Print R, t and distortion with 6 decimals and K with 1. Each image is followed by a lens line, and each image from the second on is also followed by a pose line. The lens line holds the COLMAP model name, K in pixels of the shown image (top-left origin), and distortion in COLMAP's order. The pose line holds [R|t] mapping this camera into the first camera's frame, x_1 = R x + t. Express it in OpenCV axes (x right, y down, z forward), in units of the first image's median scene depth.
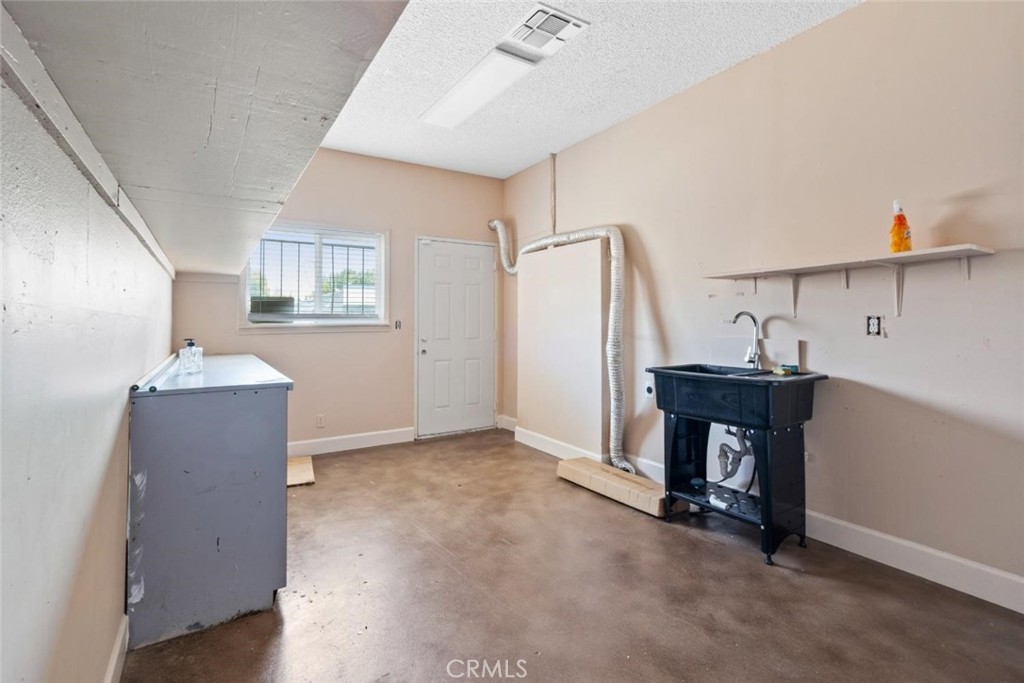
lens RADIAL K [[473.7, 0, 508.5], [0, 473.7, 319.6], [0, 0, 1]] dist [-0.000122, 0.000039]
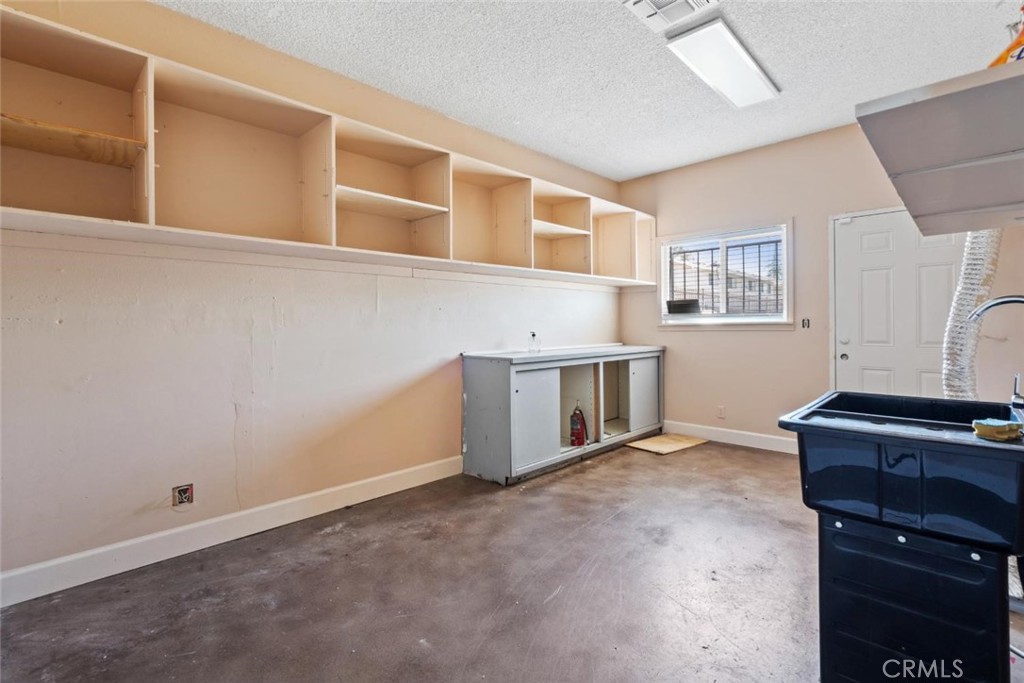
lens RADIAL K [[473.0, 0, 511.6], [0, 473.0, 337.8], [0, 0, 1]] dist [0.000178, 0.000191]
pose [[0.243253, 0.028743, -0.969537, 0.570687], [0.013395, 0.999366, 0.032988, 0.002039], [0.969870, -0.021012, 0.242714, 0.293230]]
